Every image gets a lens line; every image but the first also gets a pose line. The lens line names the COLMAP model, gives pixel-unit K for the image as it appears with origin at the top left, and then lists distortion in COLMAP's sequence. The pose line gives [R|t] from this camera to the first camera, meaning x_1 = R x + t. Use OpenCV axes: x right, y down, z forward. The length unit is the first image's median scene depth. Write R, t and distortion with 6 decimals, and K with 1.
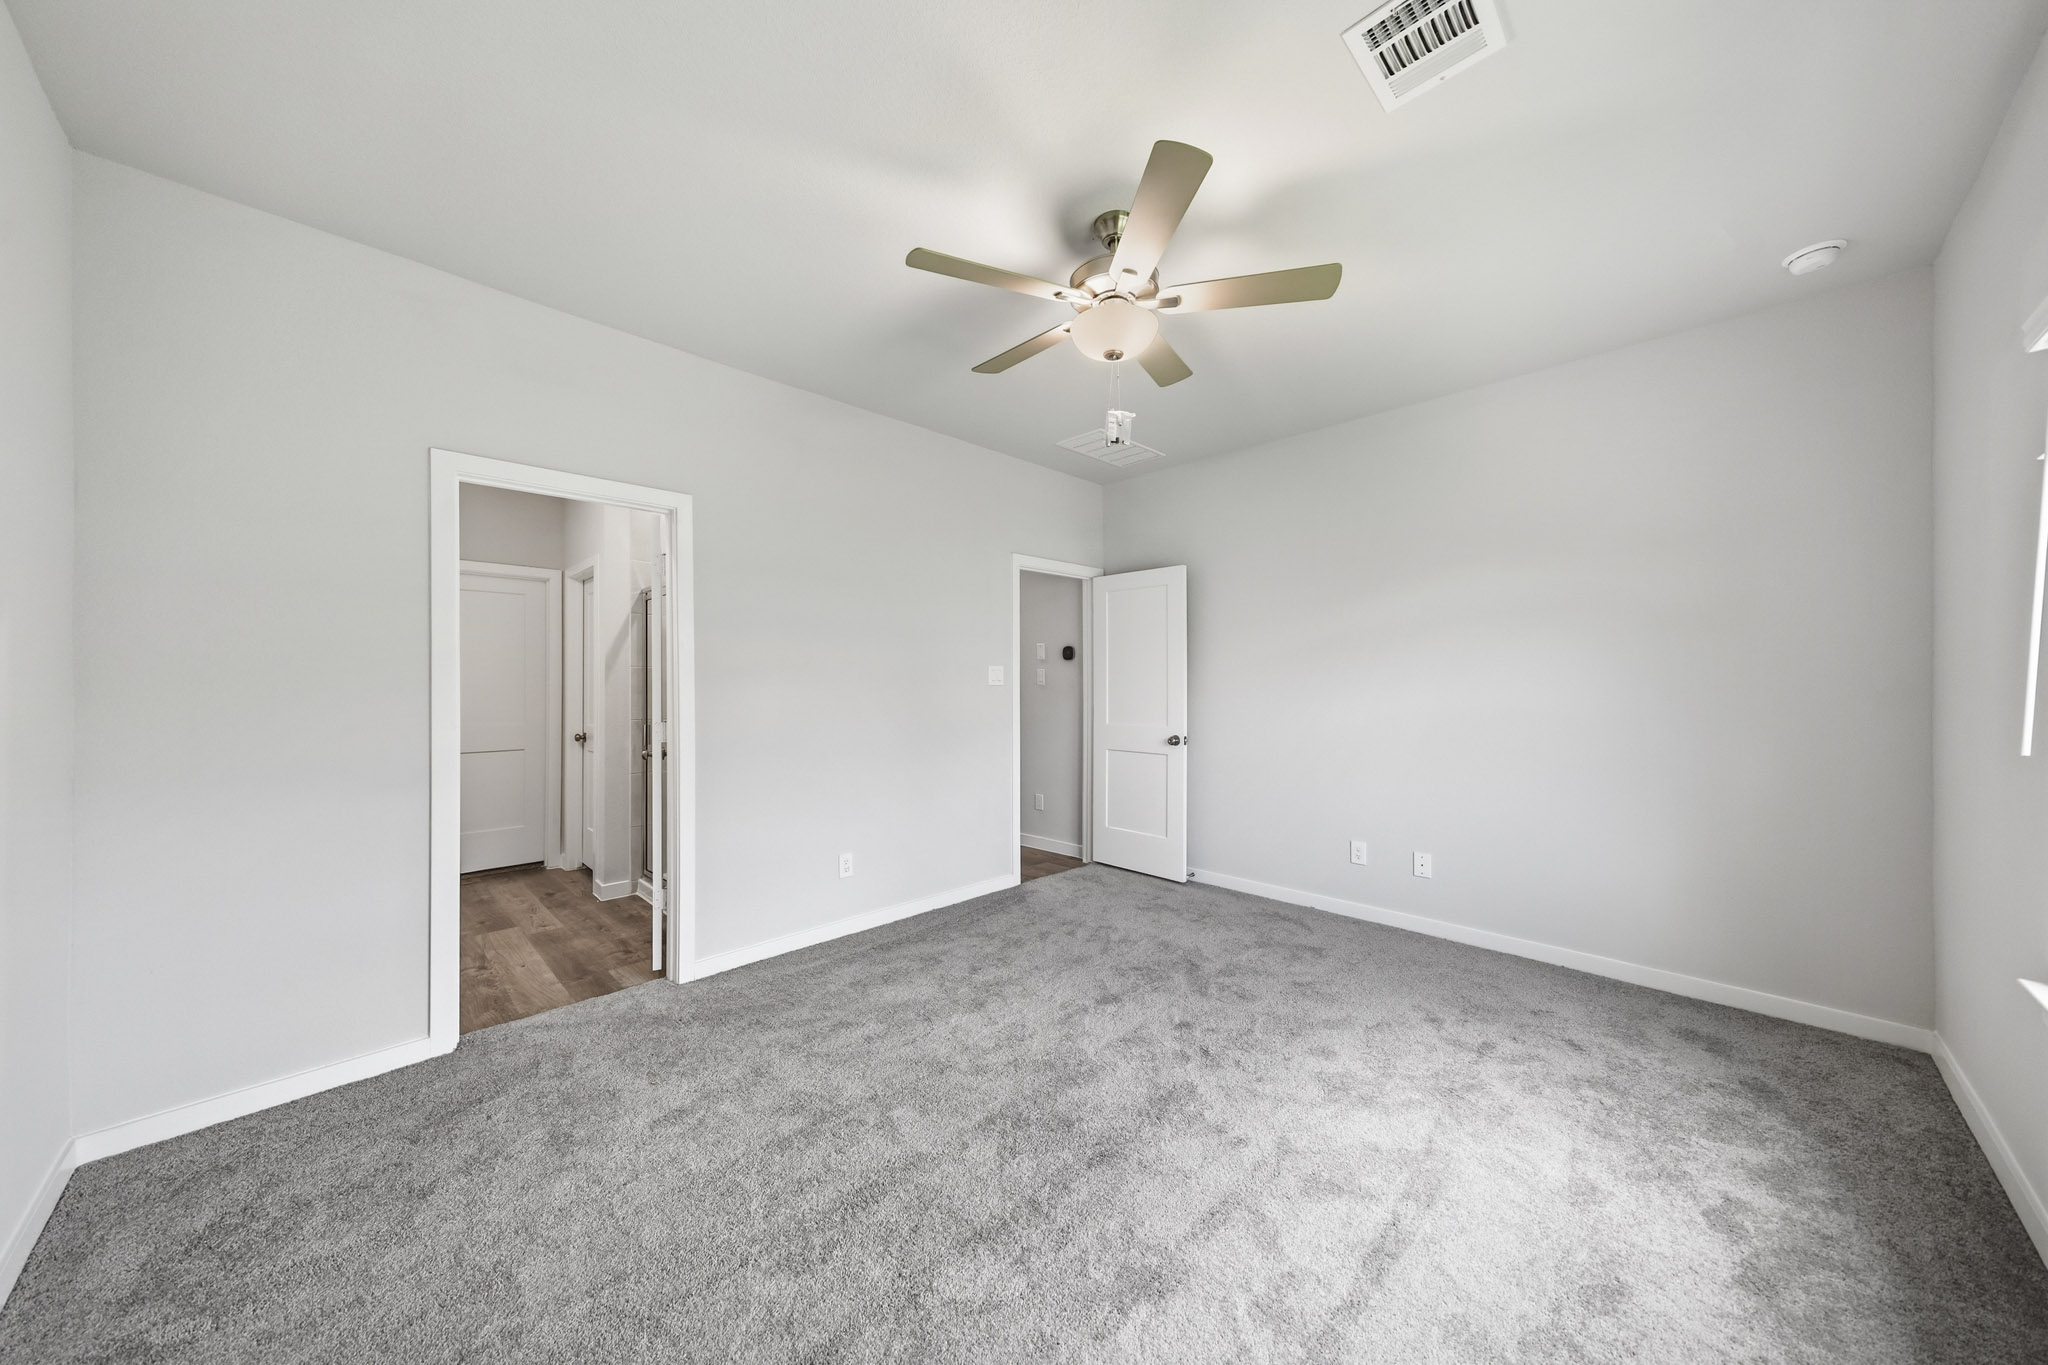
lens RADIAL K [[690.6, 0, 1024.0], [0, 690.6, 682.5], [0, 0, 1]] dist [0.000566, -0.000061]
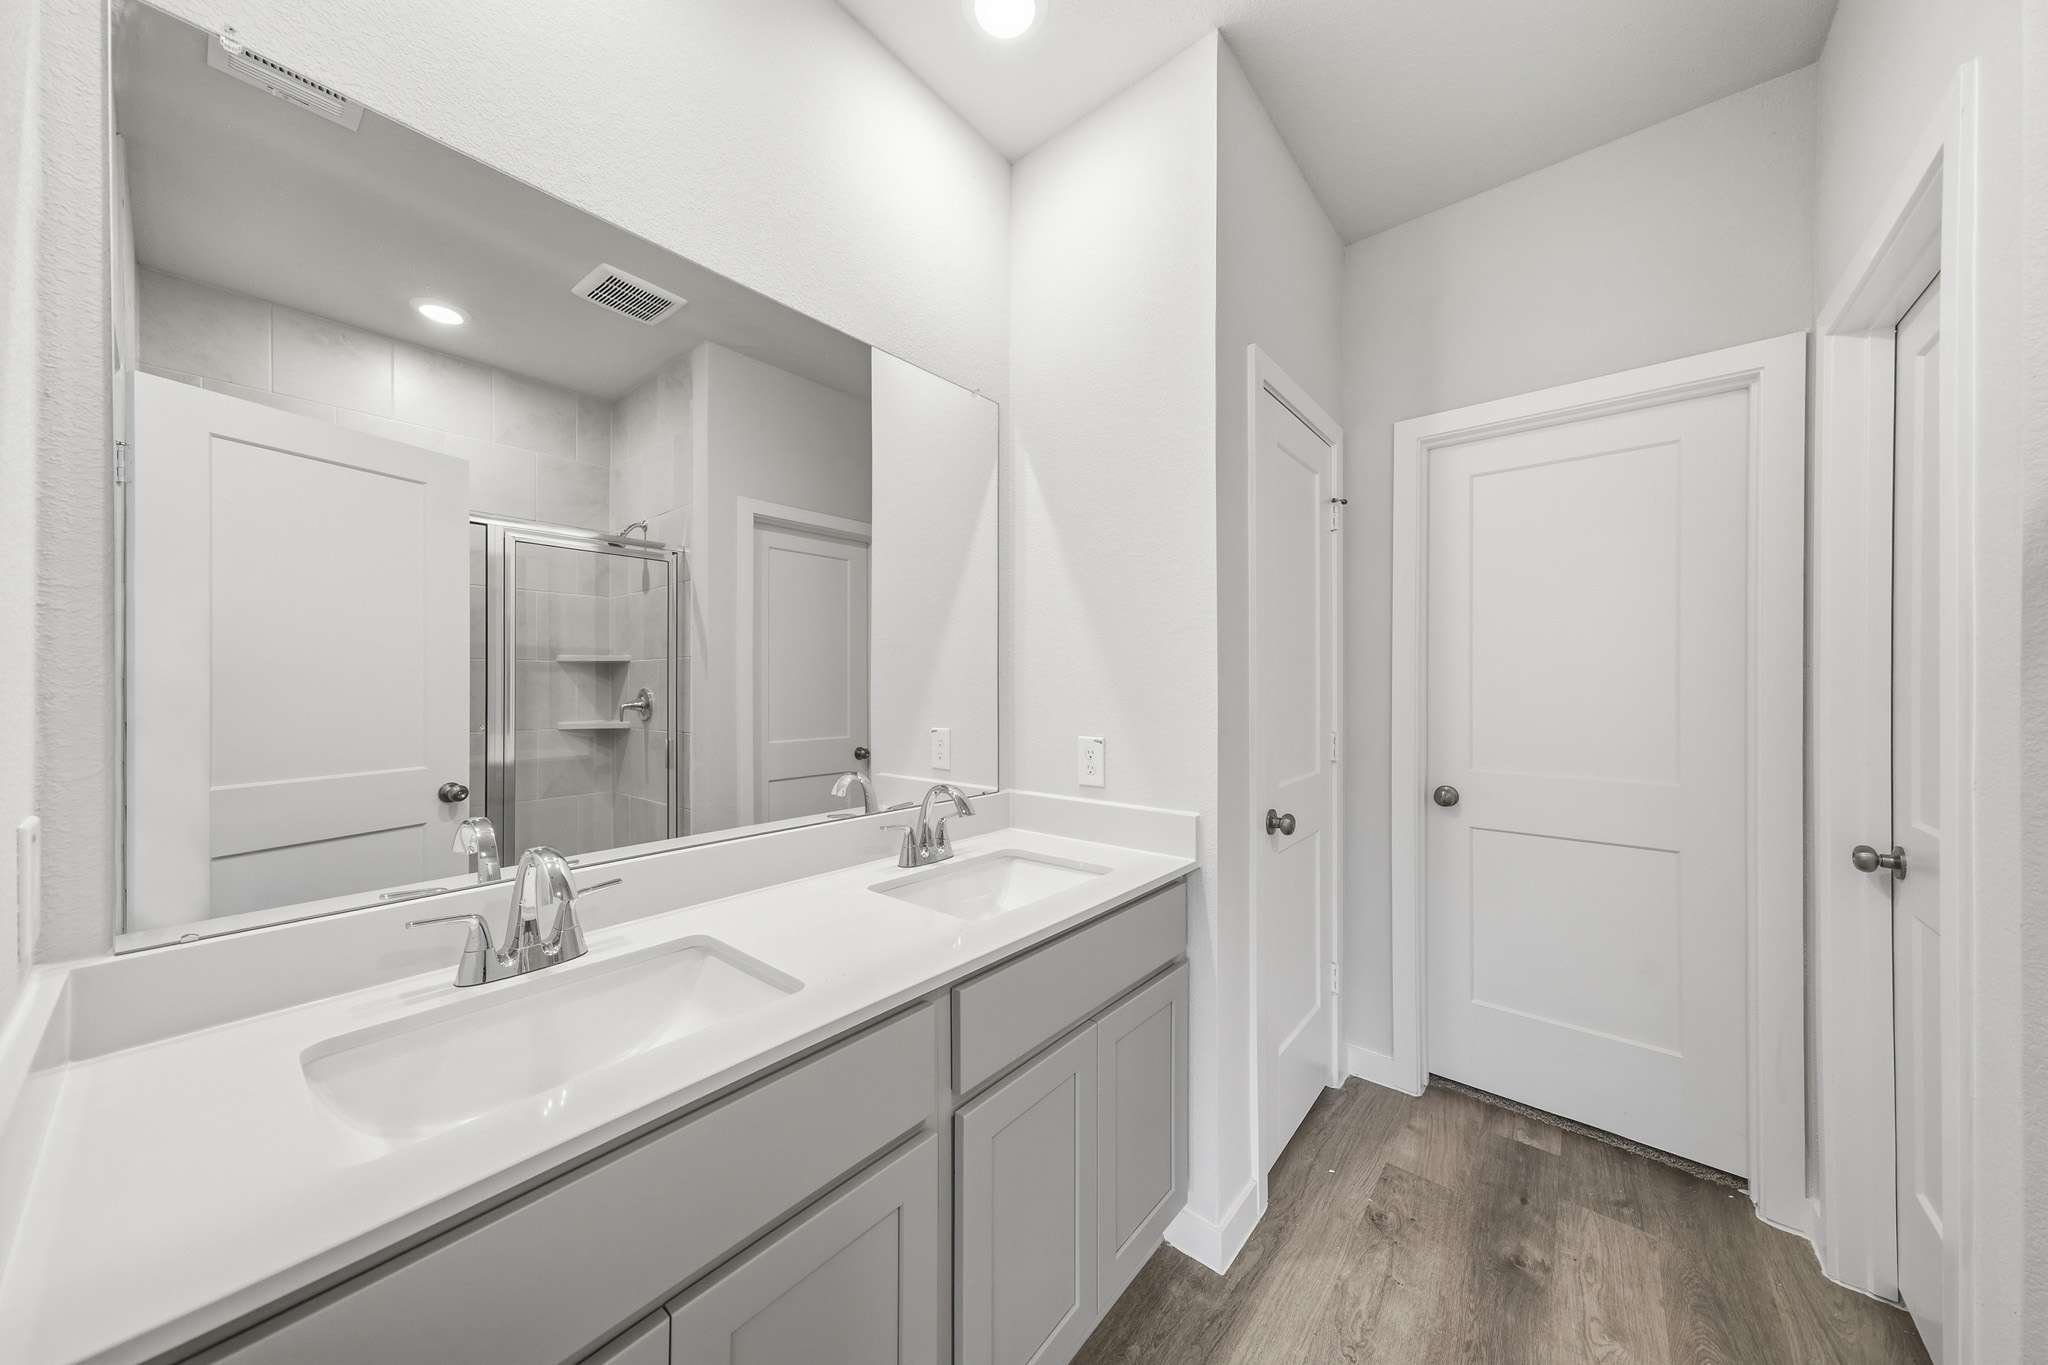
lens RADIAL K [[690.6, 0, 1024.0], [0, 690.6, 682.5], [0, 0, 1]] dist [0.000566, -0.000061]
pose [[0.097178, 0.002698, -0.995263, -0.383512], [-0.001419, 0.999996, 0.002572, -0.000079], [0.995266, 0.001162, 0.097182, 0.606647]]
